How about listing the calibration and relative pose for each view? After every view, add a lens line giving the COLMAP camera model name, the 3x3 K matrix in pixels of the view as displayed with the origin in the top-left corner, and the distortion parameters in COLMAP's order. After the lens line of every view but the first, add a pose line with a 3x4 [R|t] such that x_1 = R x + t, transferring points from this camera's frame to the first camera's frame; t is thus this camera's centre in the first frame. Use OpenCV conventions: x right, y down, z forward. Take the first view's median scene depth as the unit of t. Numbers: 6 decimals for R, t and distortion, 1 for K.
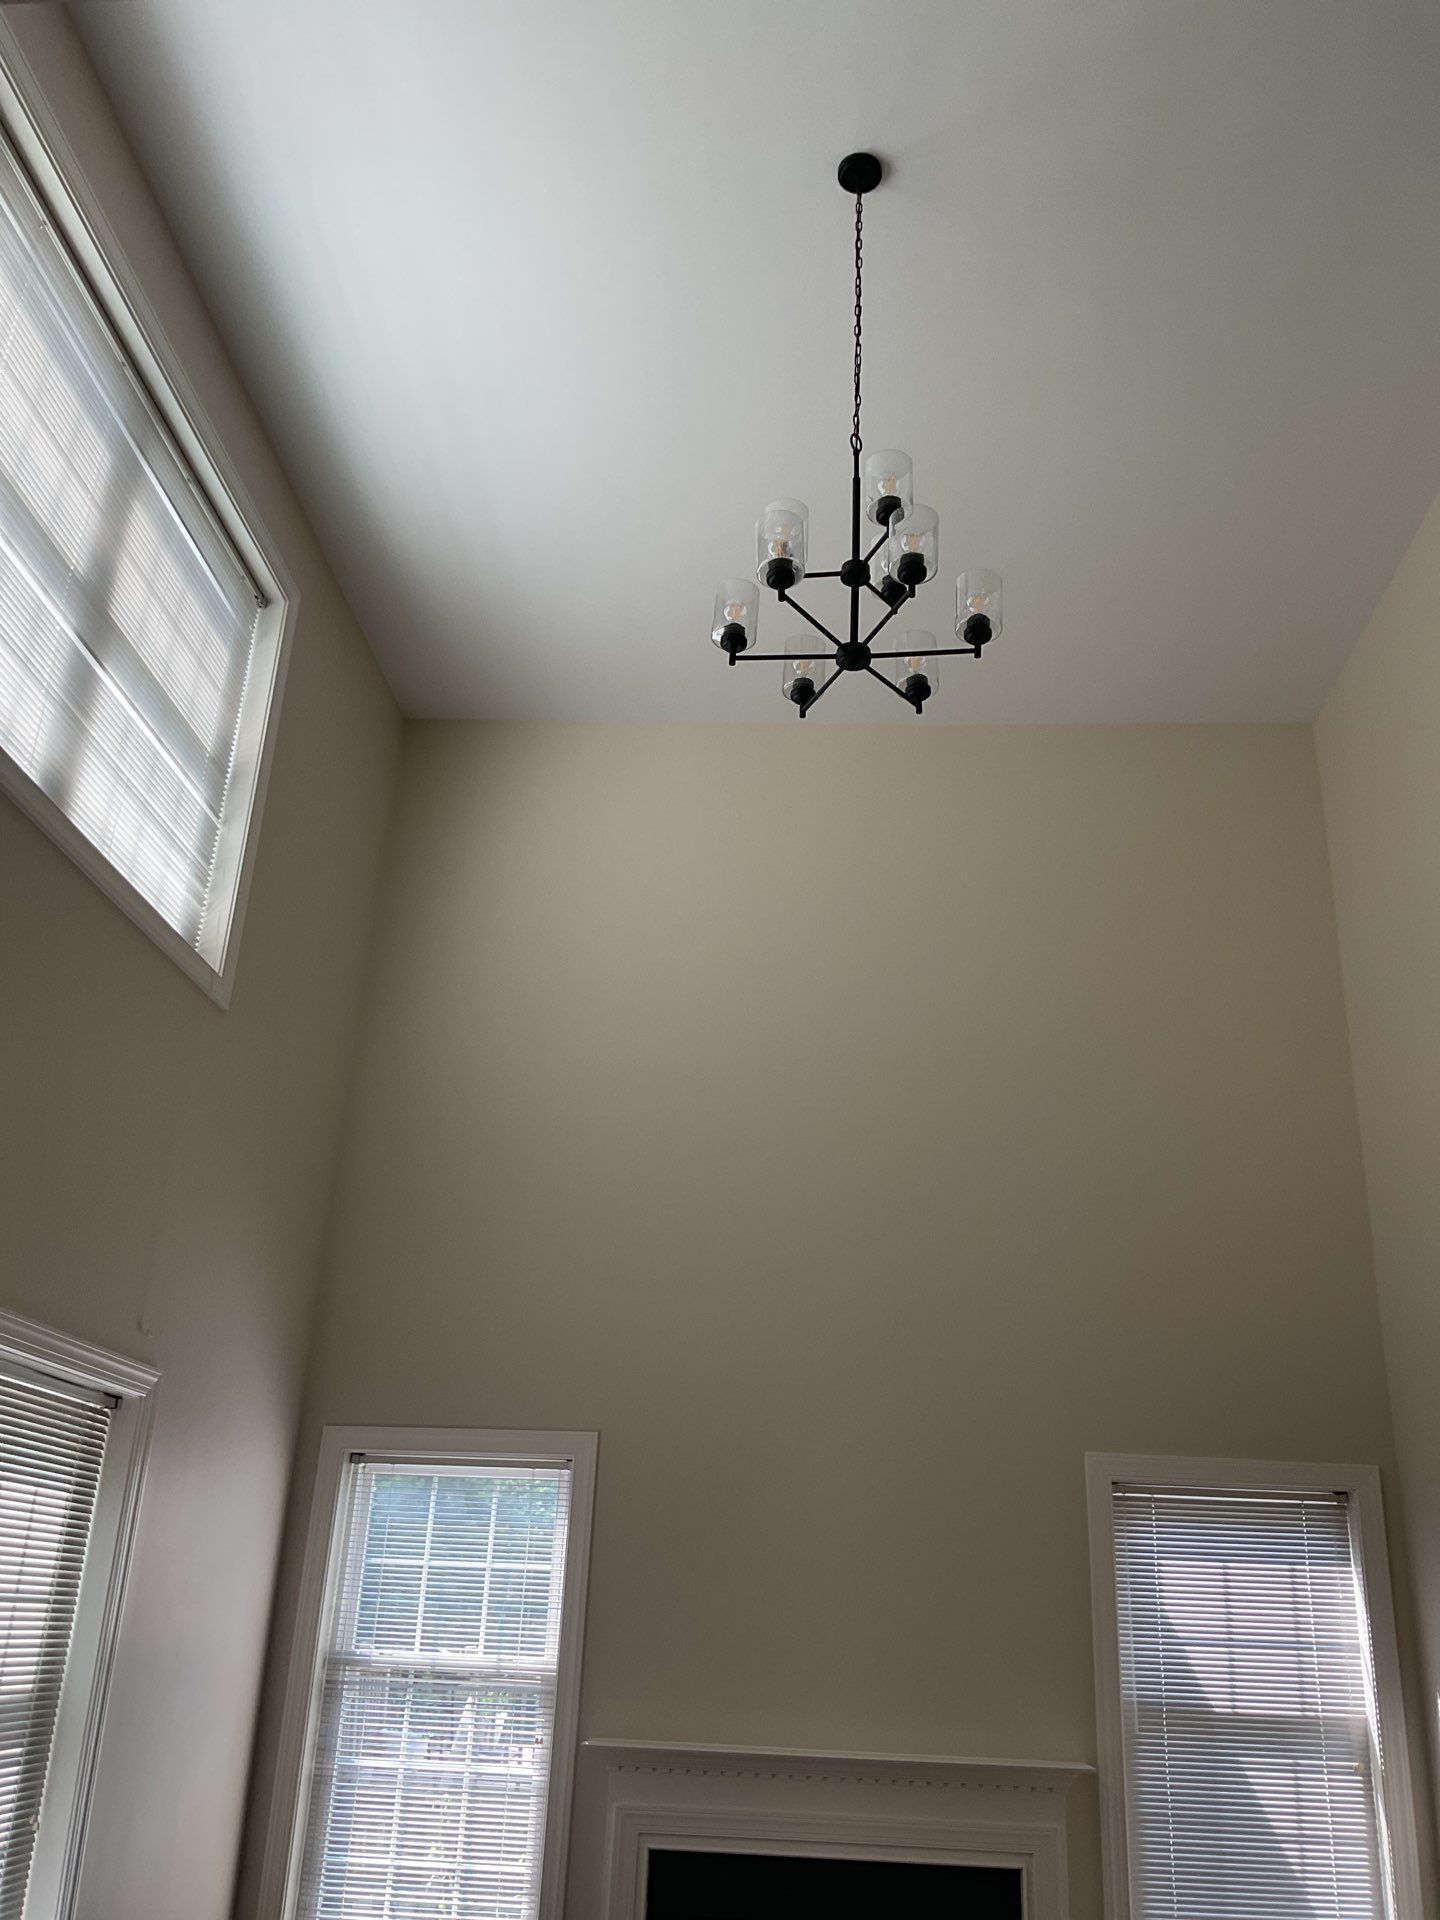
lens RADIAL K [[1615.5, 0, 721.2], [0, 1615.5, 943.8], [0, 0, 1]] dist [0.020523, -0.058544]
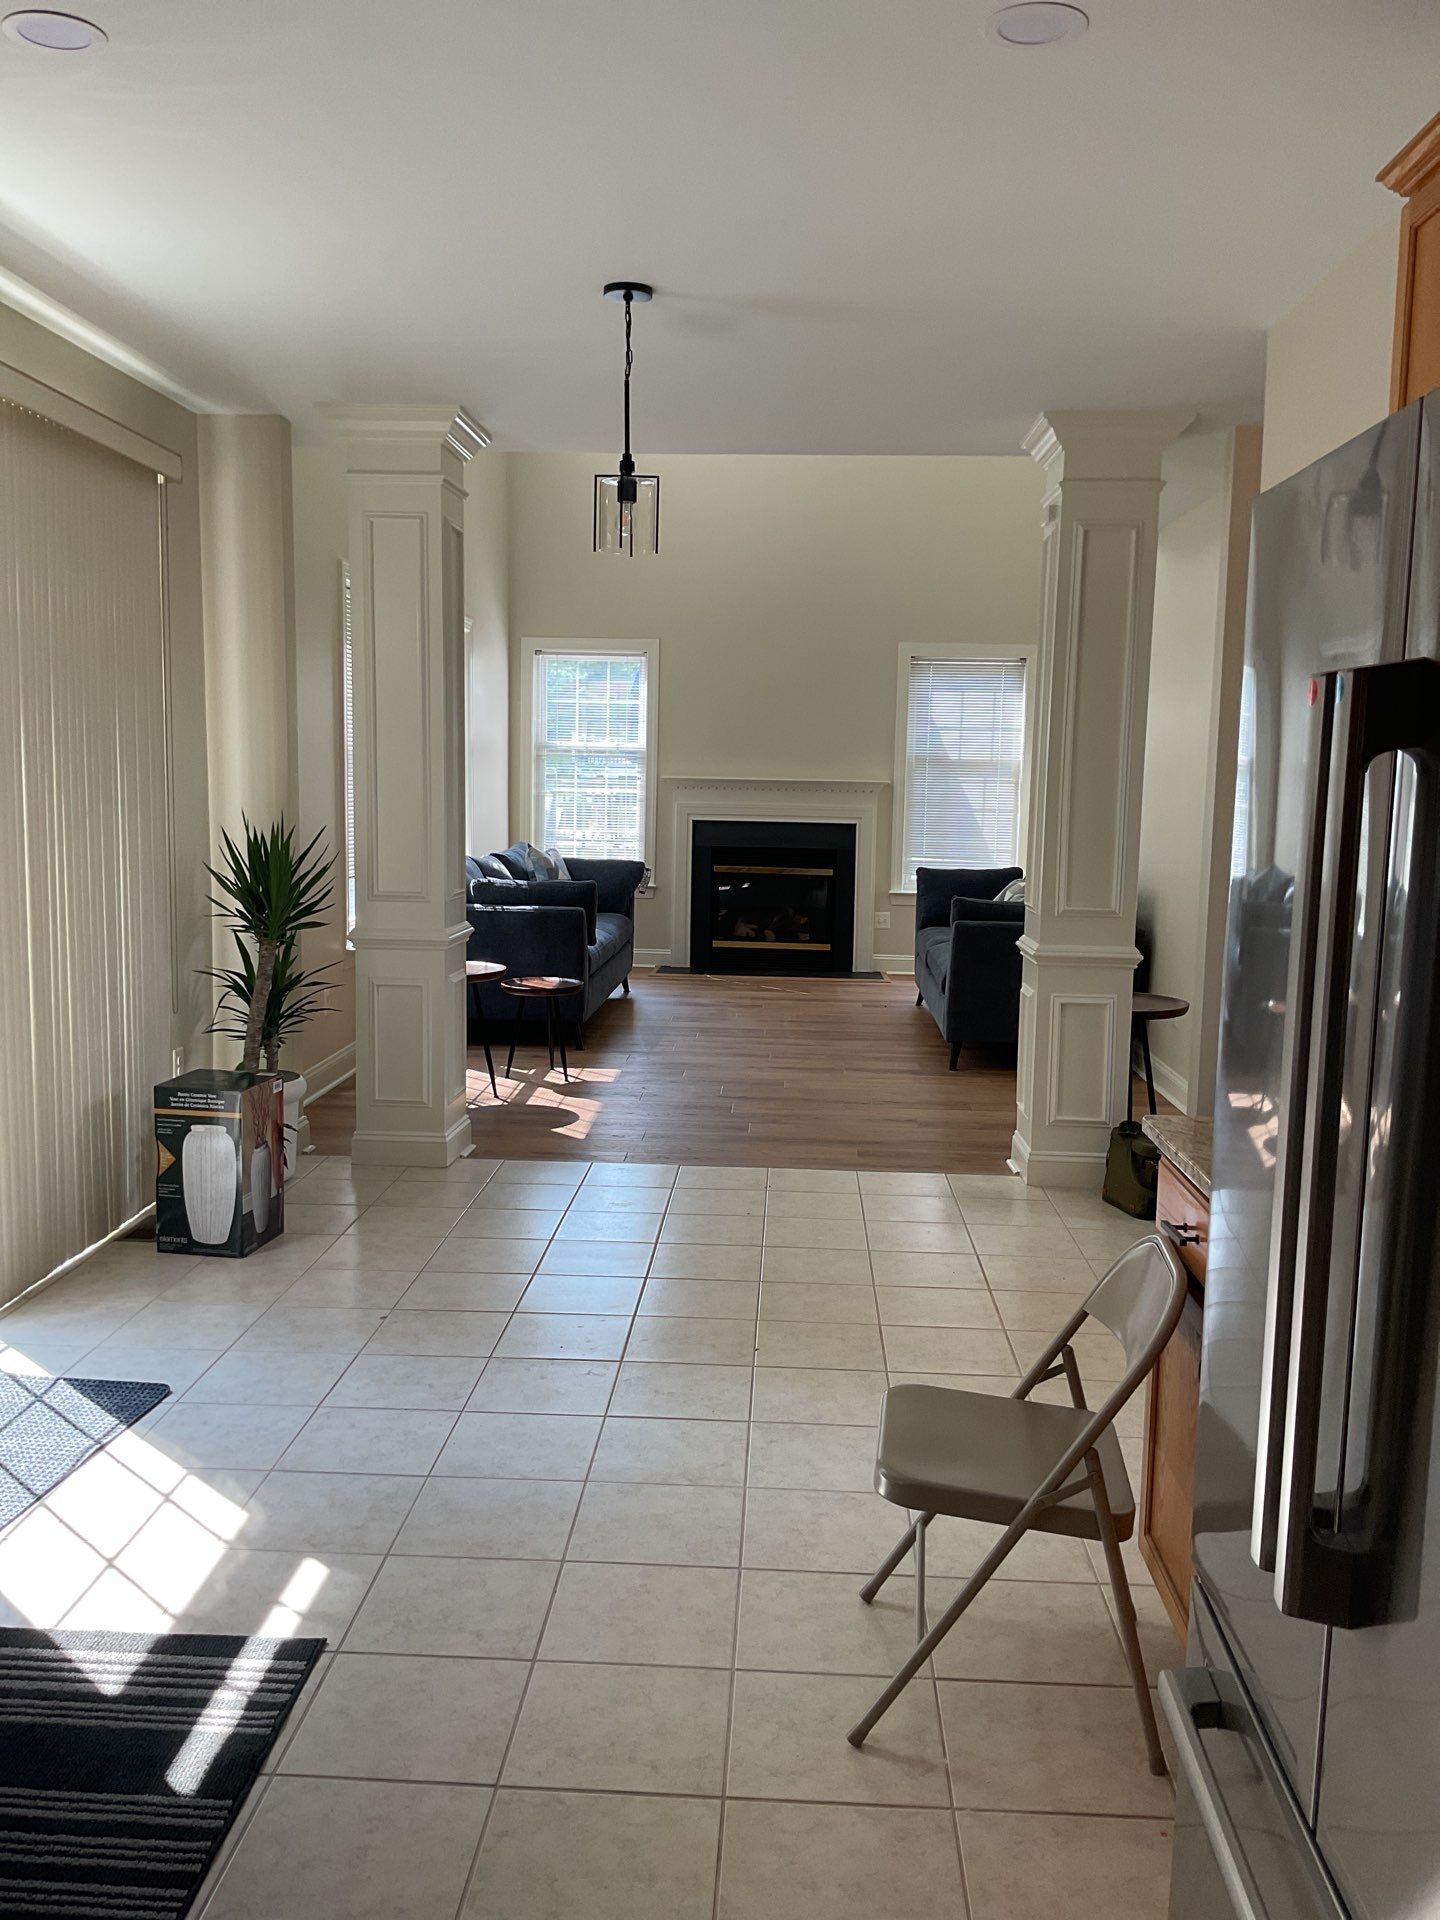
lens RADIAL K [[1559.6, 0, 727.8], [0, 1559.6, 974.6], [0, 0, 1]] dist [0.044014, -0.093674]
pose [[0.999742, -0.022032, 0.005602, -0.011799], [0.016049, 0.858583, 0.512423, -0.363072], [-0.016100, -0.512201, 0.858715, -0.964126]]
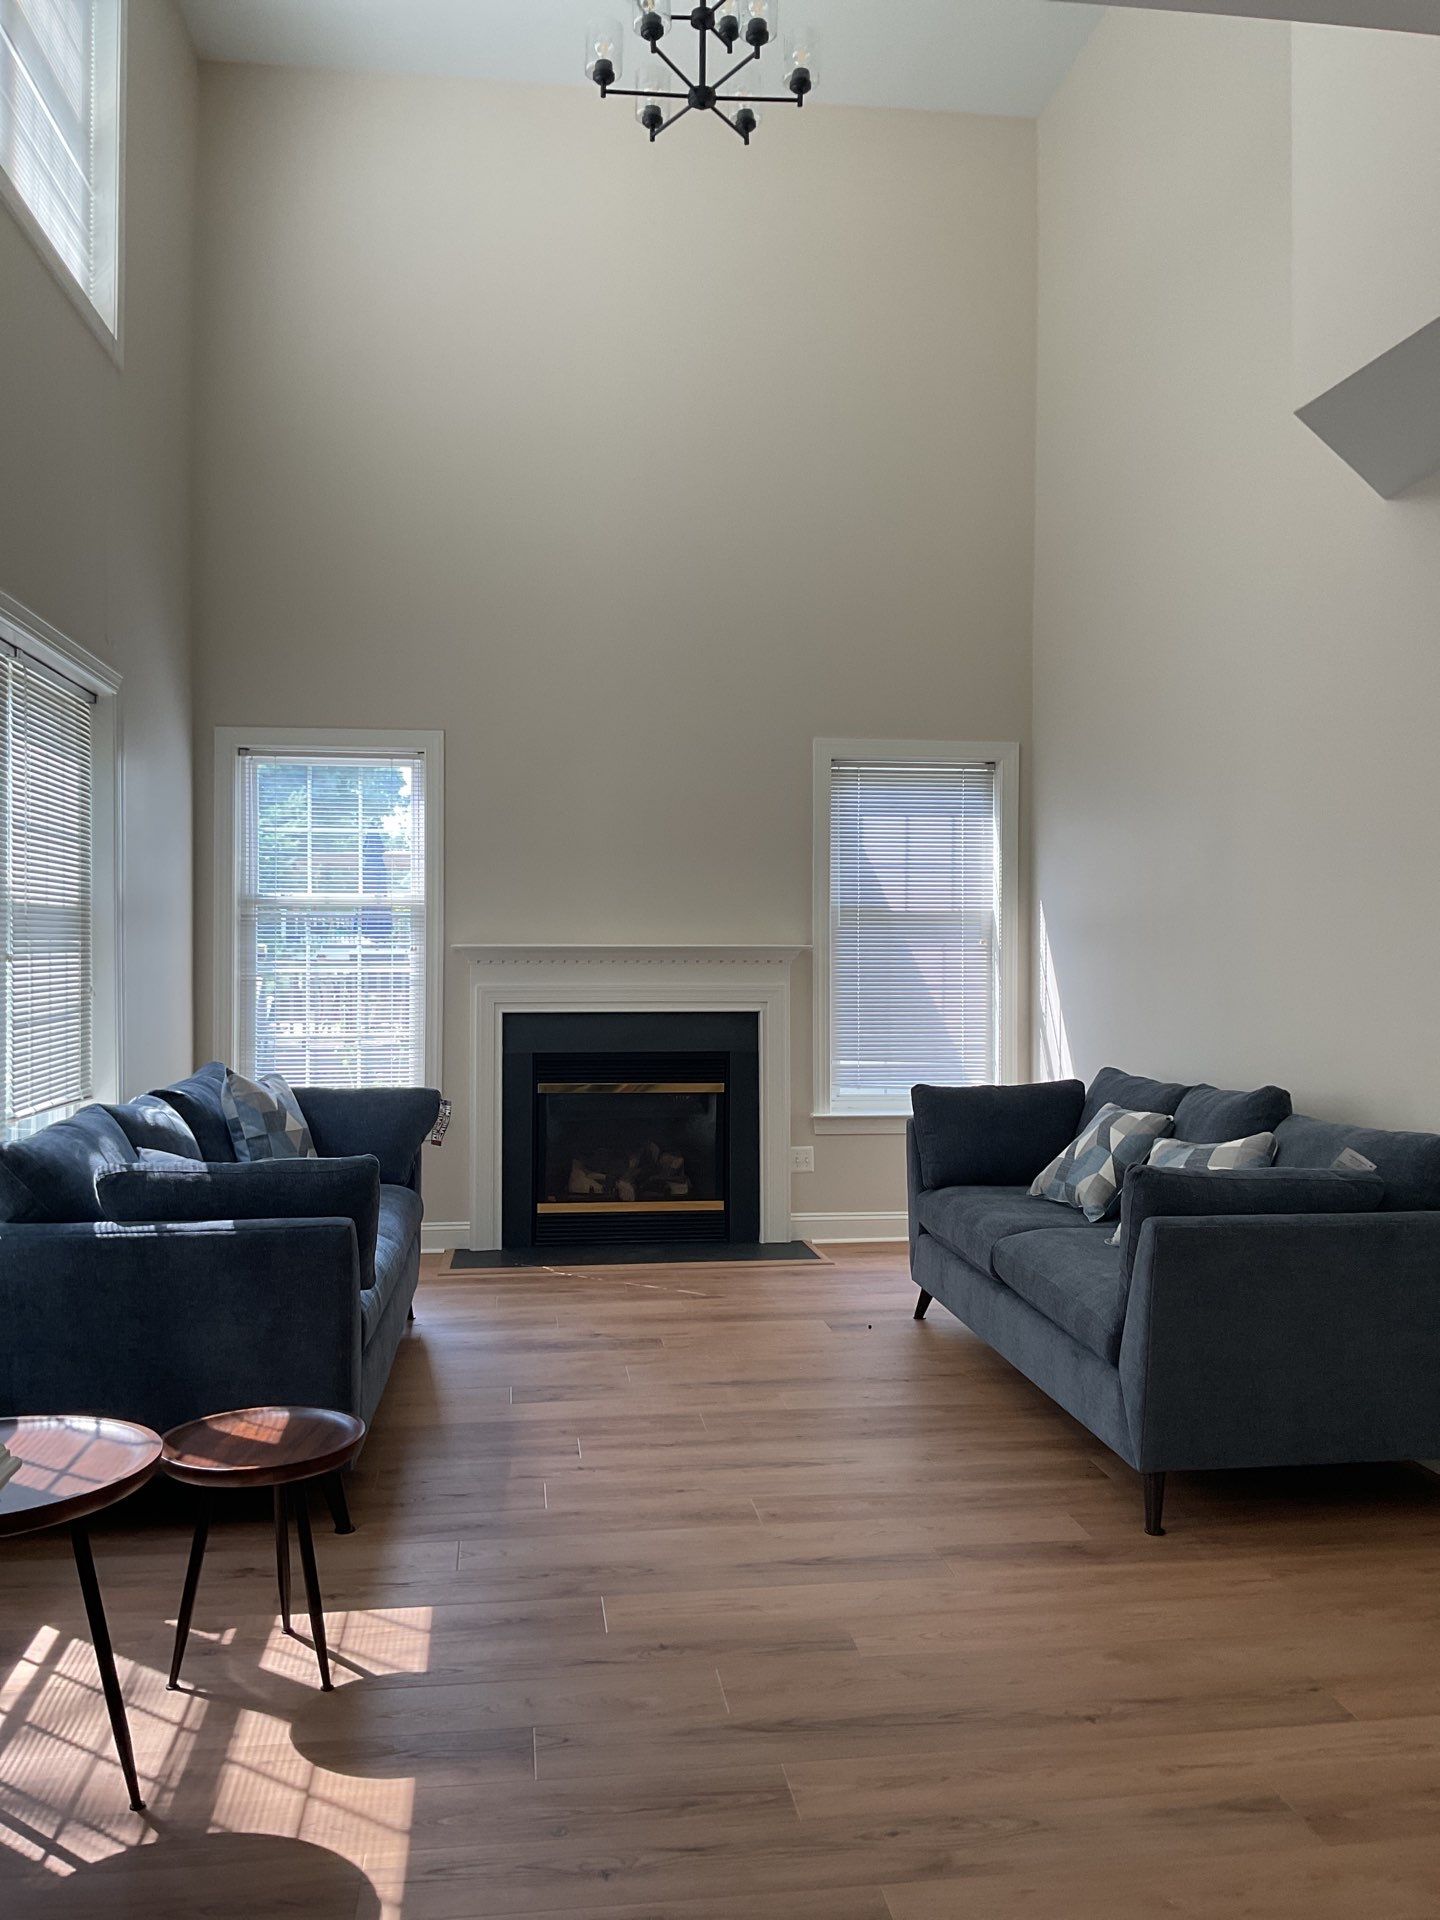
lens RADIAL K [[1559.6, 0, 728.4], [0, 1559.6, 964.8], [0, 0, 1]] dist [0.044014, -0.093674]
pose [[0.981285, -0.043046, 0.187686, -0.102791], [-0.037210, 0.913931, 0.404161, -0.036926], [-0.188929, -0.403581, 0.895225, -0.239200]]
